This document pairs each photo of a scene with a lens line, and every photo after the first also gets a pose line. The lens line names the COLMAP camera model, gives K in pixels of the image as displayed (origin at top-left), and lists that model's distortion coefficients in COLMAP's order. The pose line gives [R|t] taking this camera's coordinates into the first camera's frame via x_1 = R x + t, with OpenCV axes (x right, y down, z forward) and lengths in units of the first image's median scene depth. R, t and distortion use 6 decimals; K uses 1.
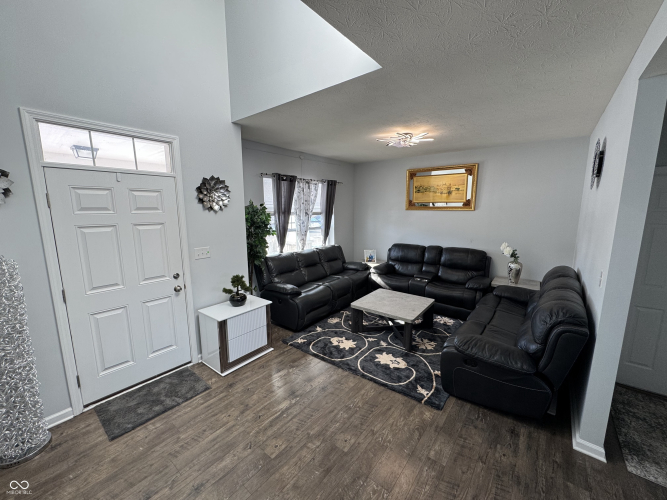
lens RADIAL K [[267.0, 0, 333.5], [0, 267.0, 250.0], [0, 0, 1]] dist [-0.002706, -0.000335]
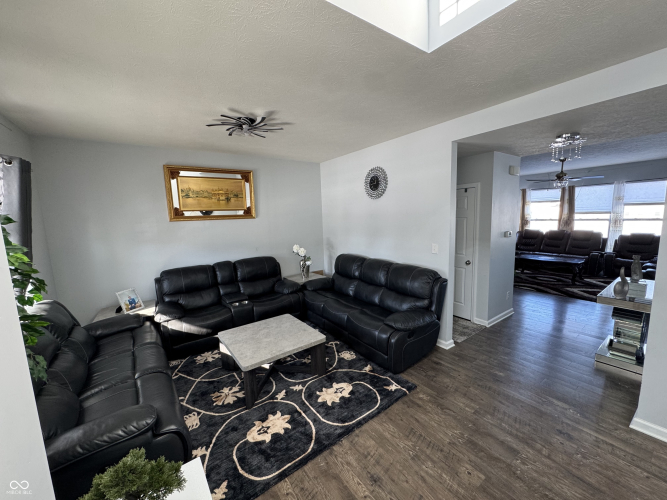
lens RADIAL K [[267.0, 0, 333.5], [0, 267.0, 250.0], [0, 0, 1]] dist [-0.002706, -0.000335]
pose [[0.271023, -0.132351, 0.953431, -0.451475], [0.186216, 0.979000, 0.082967, -0.080008], [-0.944389, 0.155058, 0.289977, 0.598561]]
